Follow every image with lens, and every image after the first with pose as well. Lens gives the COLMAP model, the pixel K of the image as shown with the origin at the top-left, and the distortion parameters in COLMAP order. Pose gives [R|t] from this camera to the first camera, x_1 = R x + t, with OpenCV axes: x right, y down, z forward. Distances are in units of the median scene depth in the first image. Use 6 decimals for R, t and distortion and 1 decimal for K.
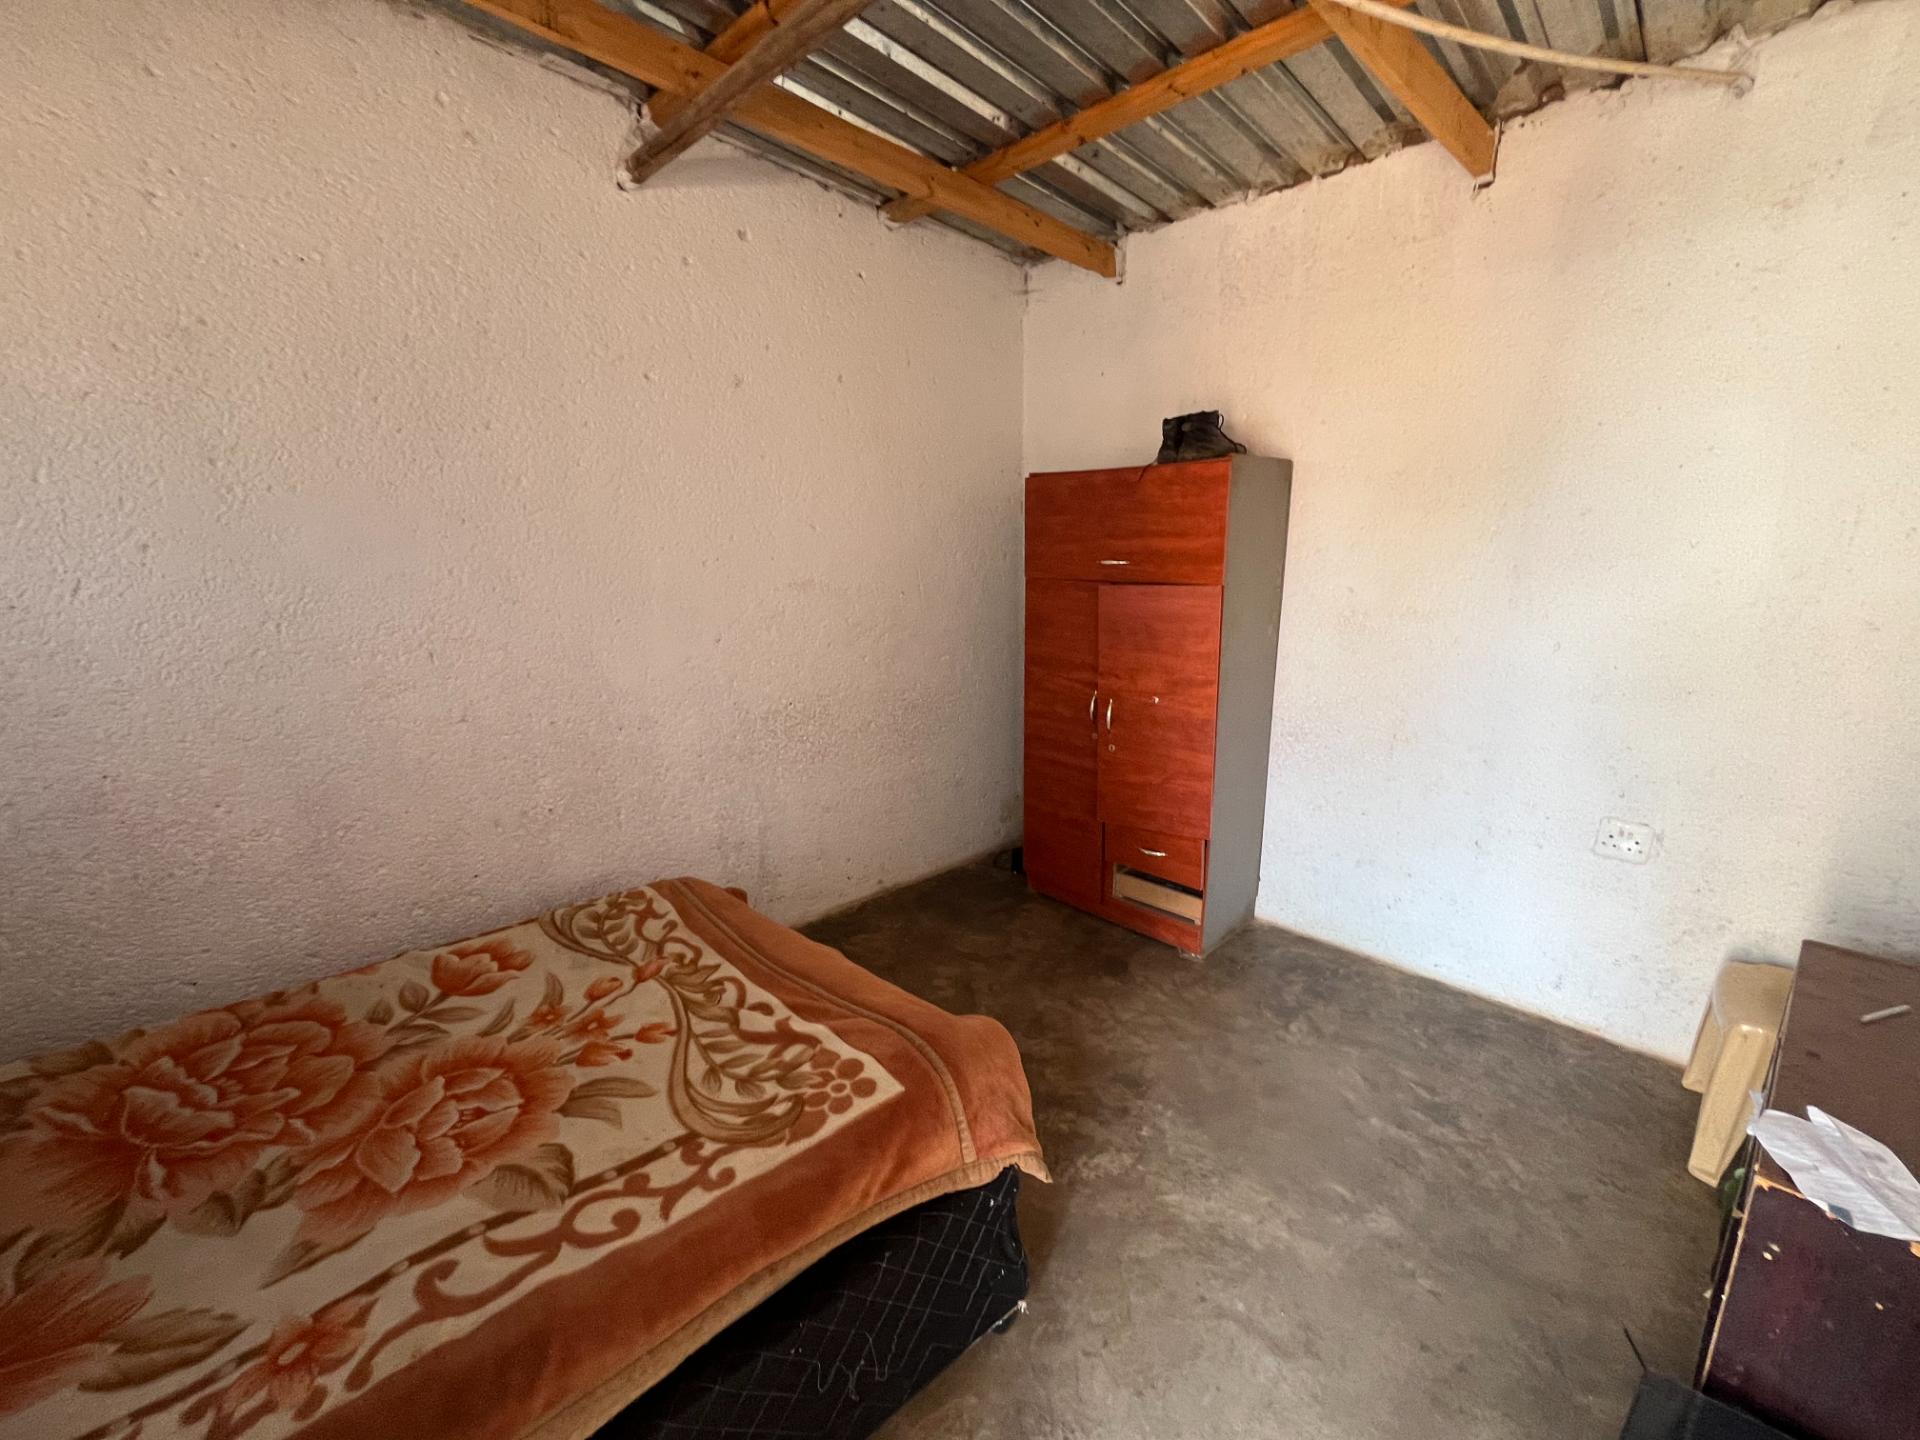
lens RADIAL K [[777.9, 0, 951.8], [0, 777.9, 719.5], [0, 0, 1]] dist [-0.001116, 0.000443]
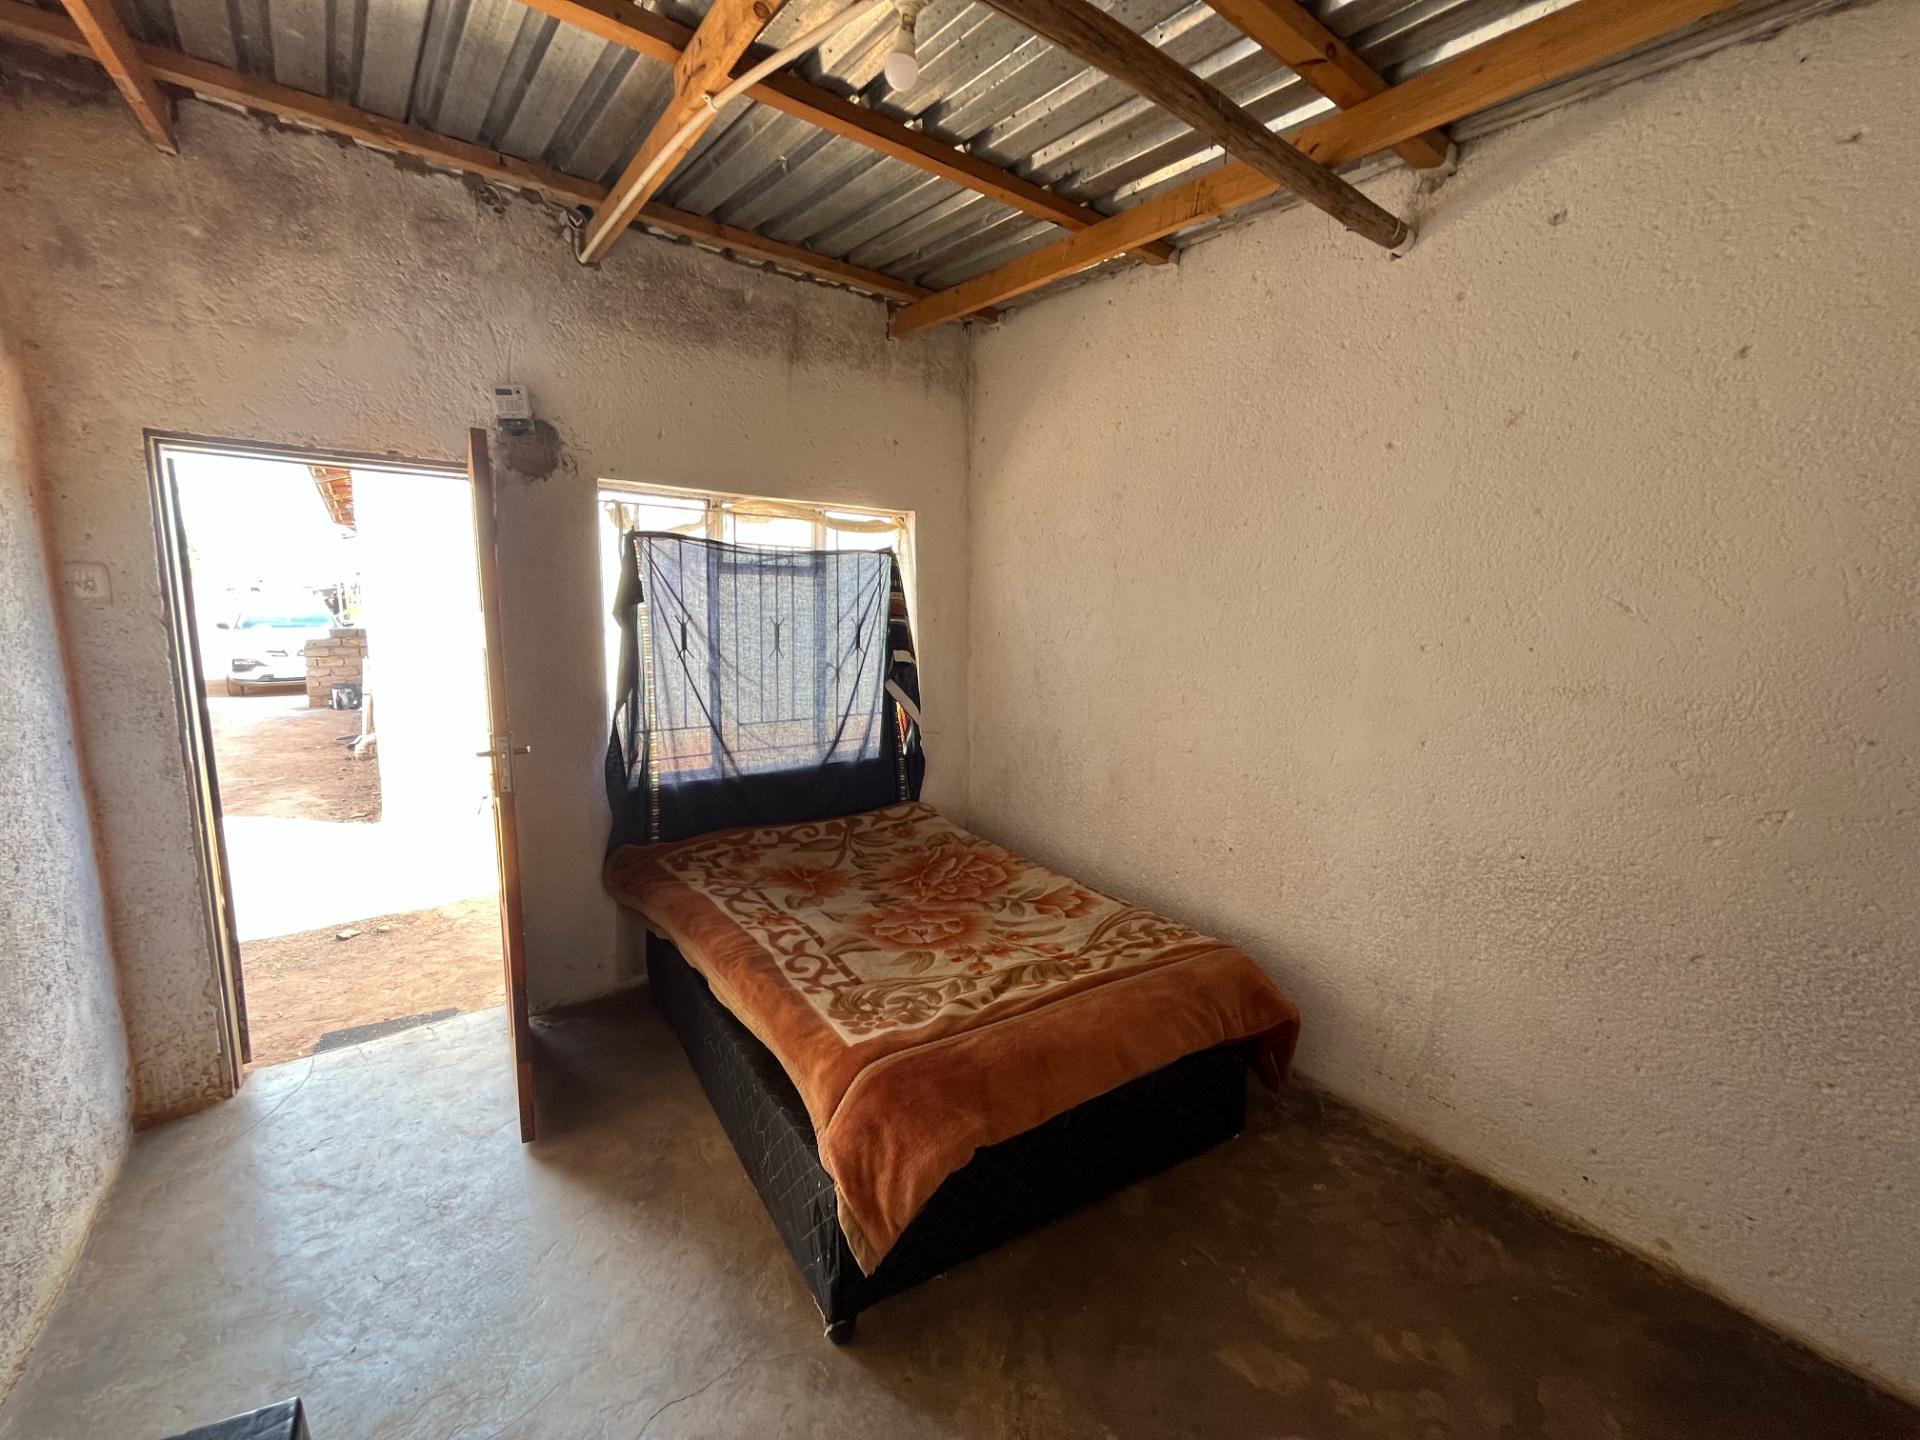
lens RADIAL K [[777.9, 0, 951.8], [0, 777.9, 719.5], [0, 0, 1]] dist [-0.001116, 0.000443]
pose [[-0.117649, 0.150490, -0.981586, 0.954368], [-0.238569, 0.955220, 0.175041, -0.255757], [0.963973, 0.254769, -0.076479, 0.997796]]
